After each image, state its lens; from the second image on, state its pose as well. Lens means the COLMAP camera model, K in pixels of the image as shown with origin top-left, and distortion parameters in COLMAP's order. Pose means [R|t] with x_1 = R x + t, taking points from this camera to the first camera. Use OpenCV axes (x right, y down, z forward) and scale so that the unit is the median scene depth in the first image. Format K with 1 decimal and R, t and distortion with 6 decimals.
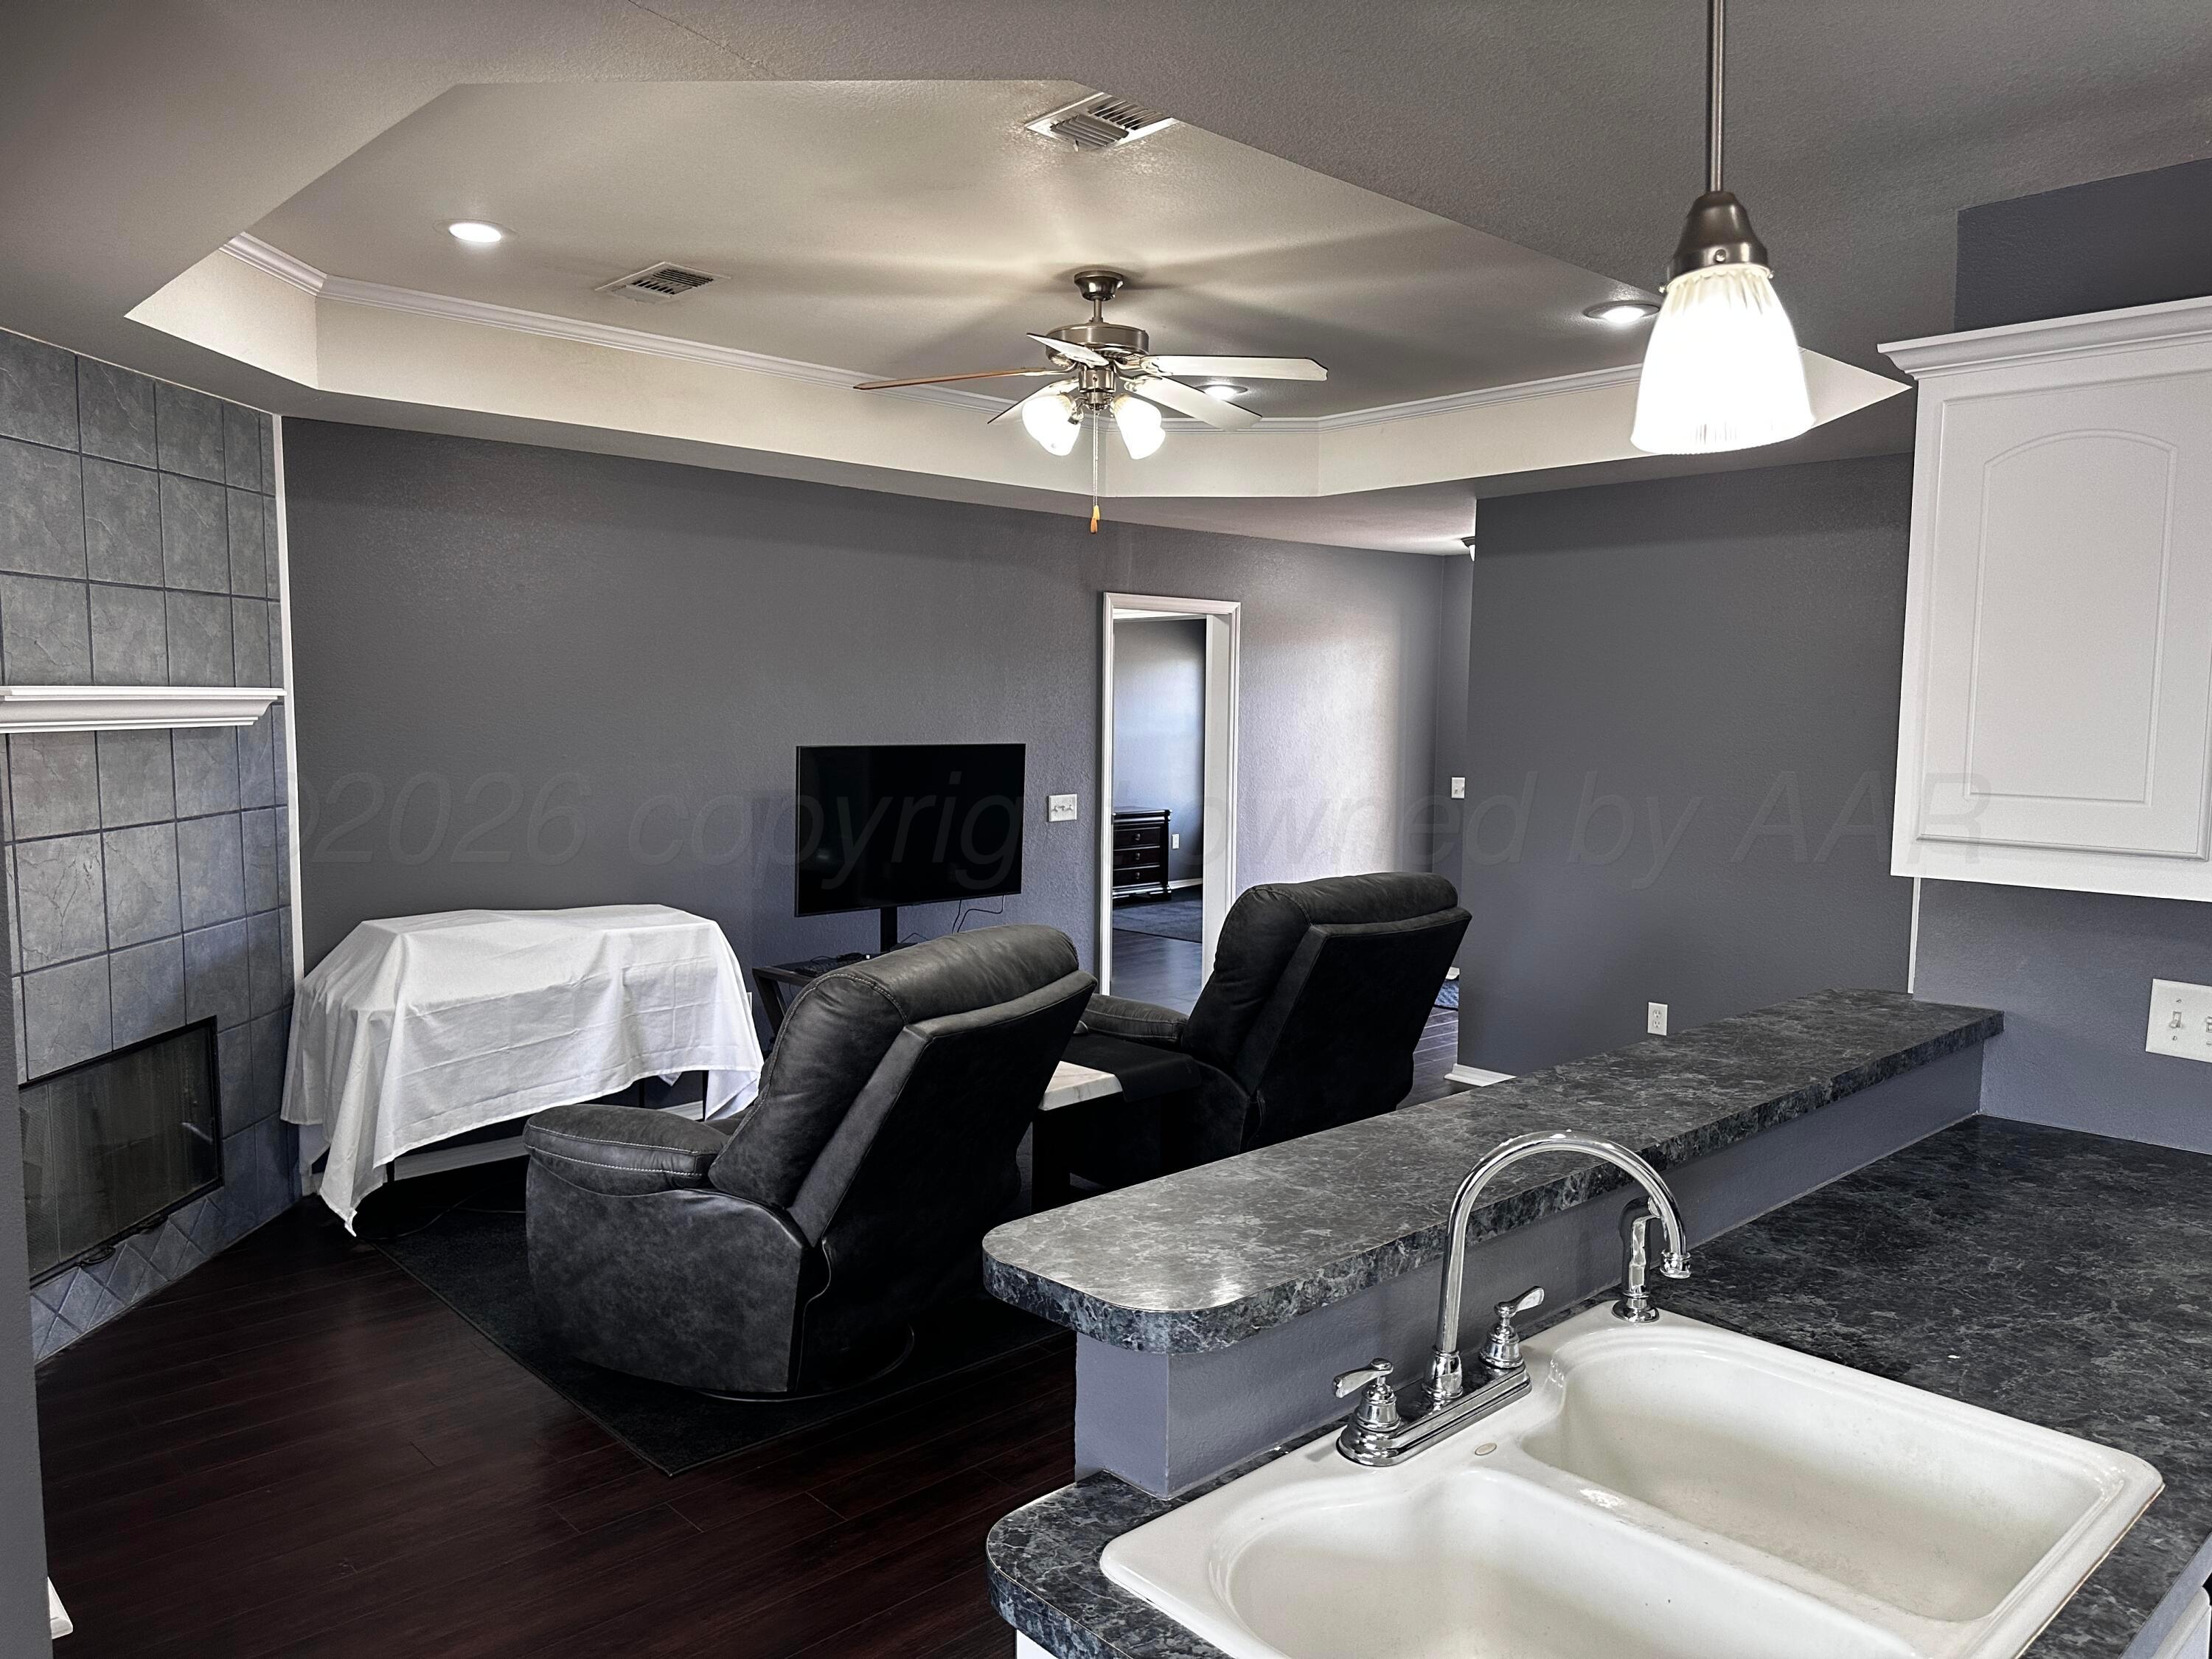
lens RADIAL K [[1561.6, 0, 1106.2], [0, 1561.6, 824.7], [0, 0, 1]] dist [0.035287, -0.043255]
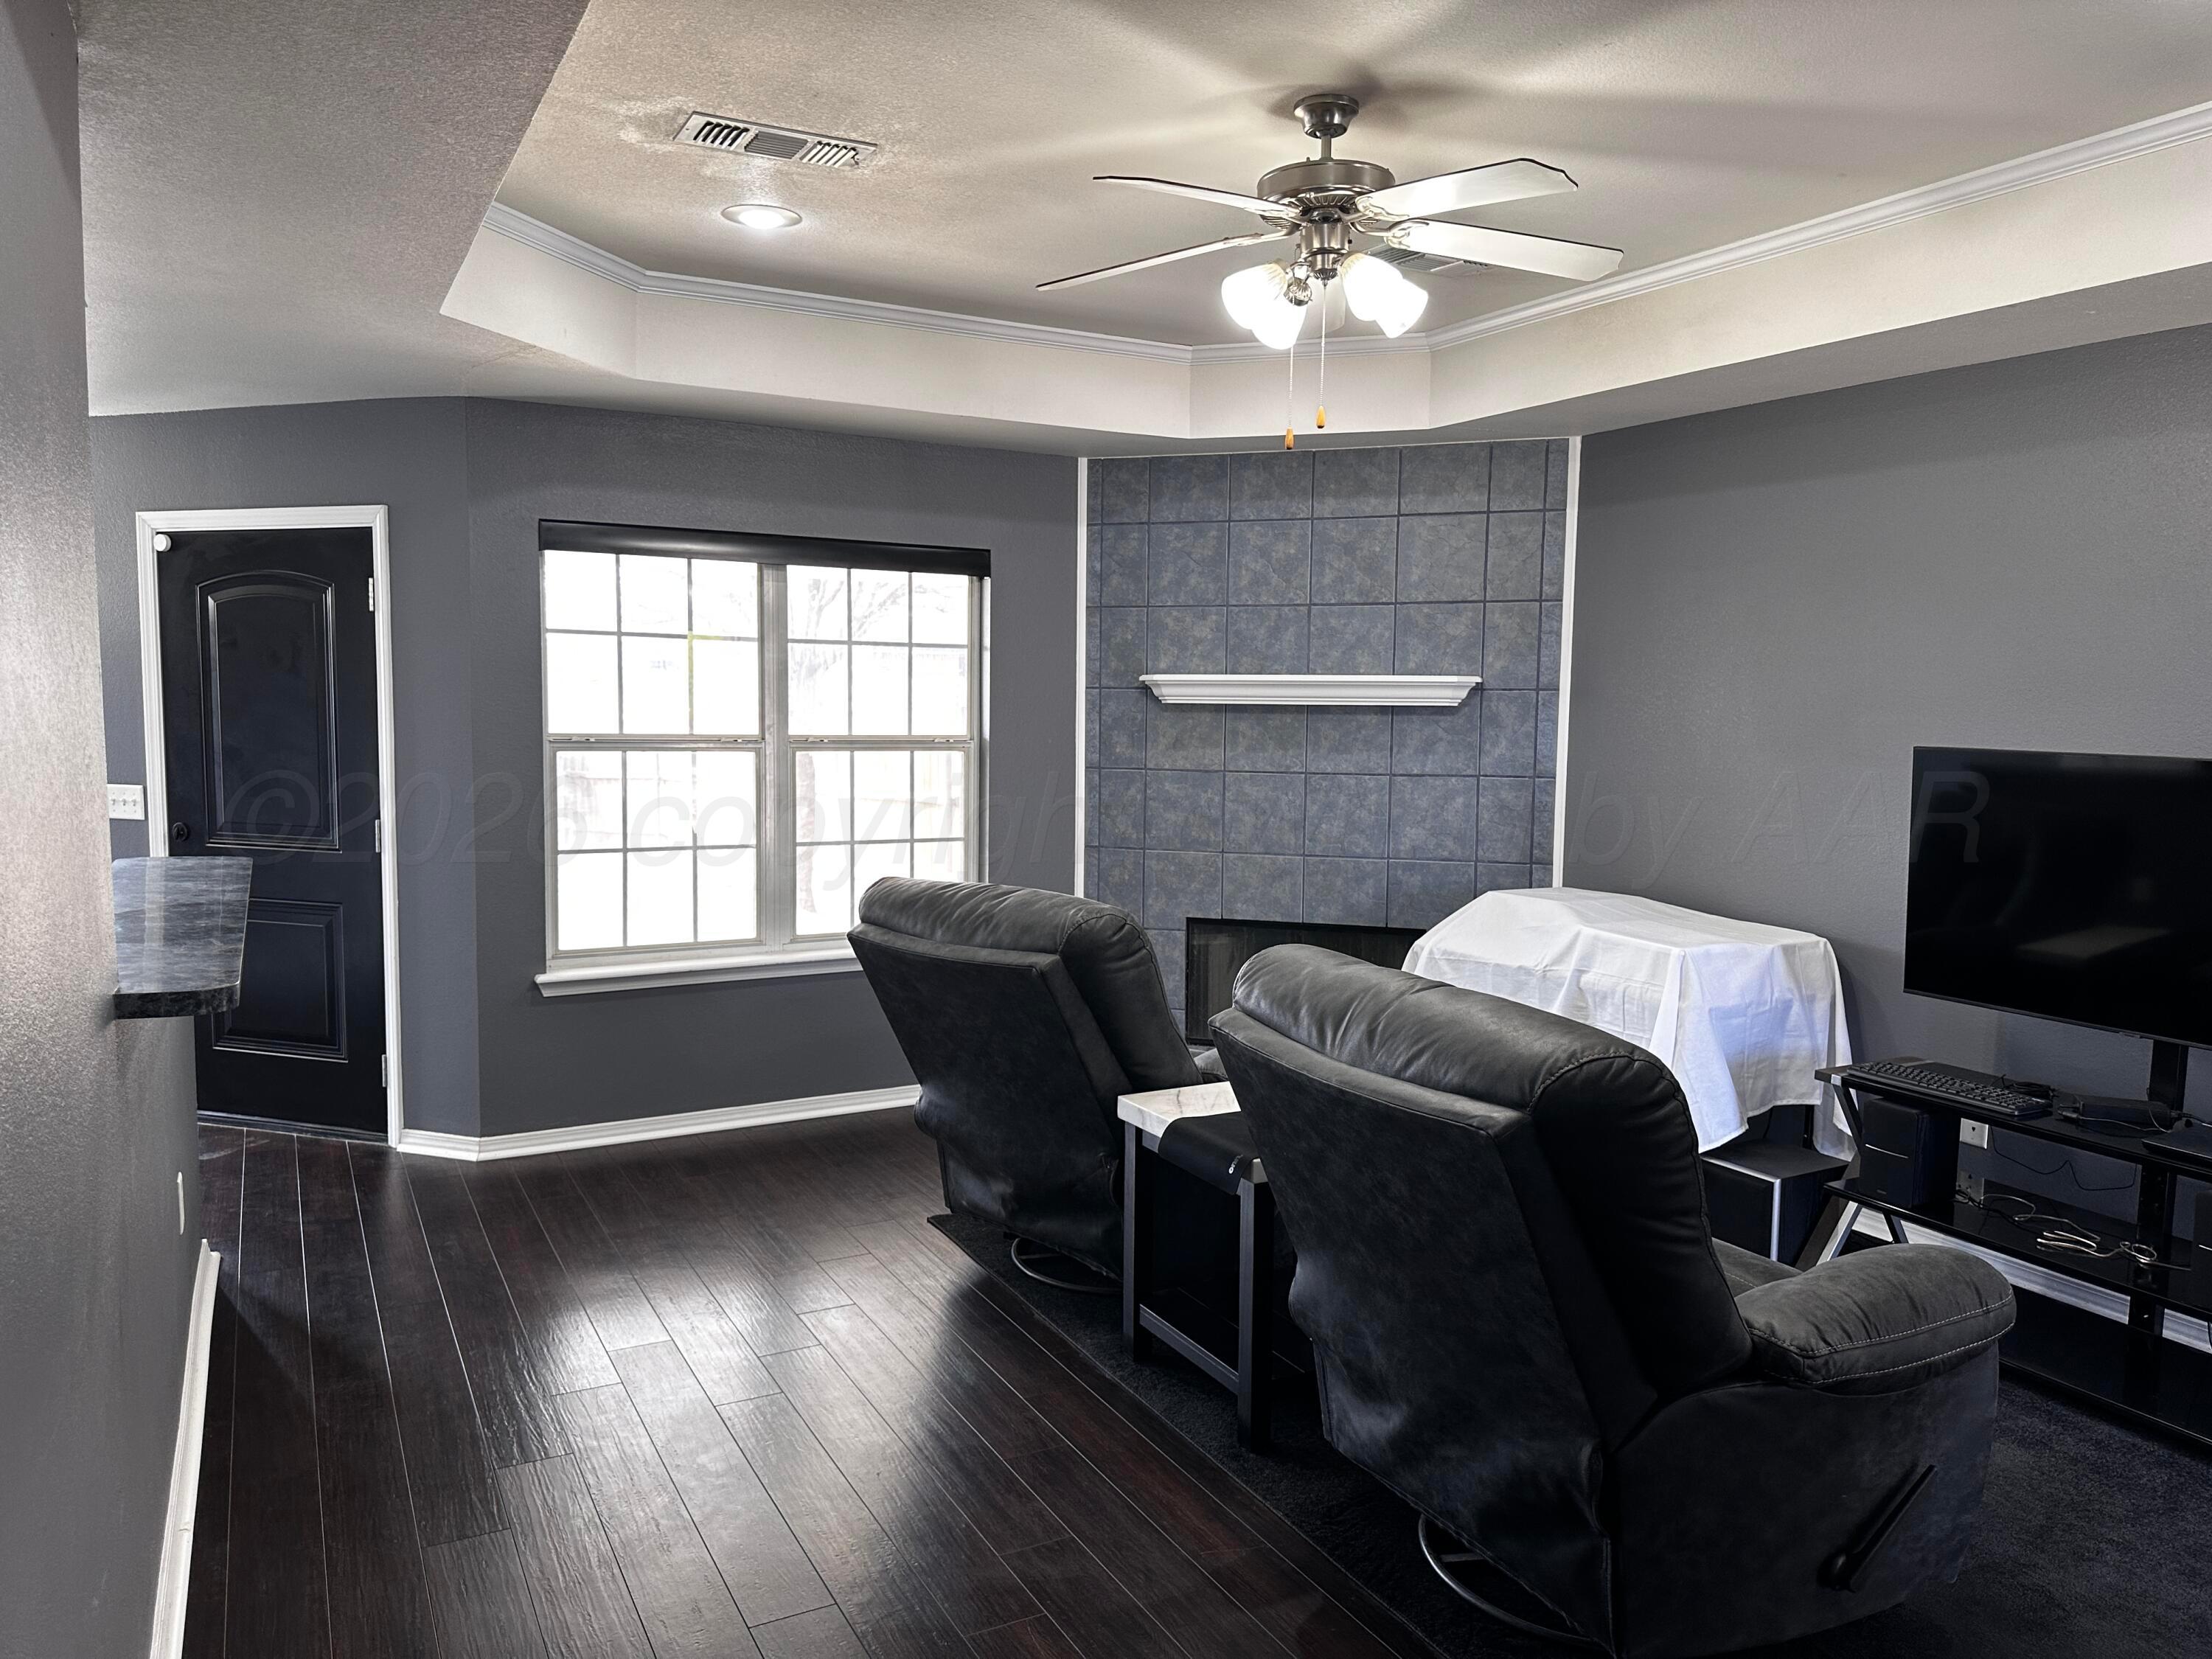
lens RADIAL K [[1561.6, 0, 1103.1], [0, 1561.6, 836.3], [0, 0, 1]] dist [0.035287, -0.043255]
pose [[-0.276825, 0.077276, -0.957808, 0.731708], [-0.091165, 0.990153, 0.106234, -0.067058], [0.956586, 0.116727, -0.267054, 1.075250]]
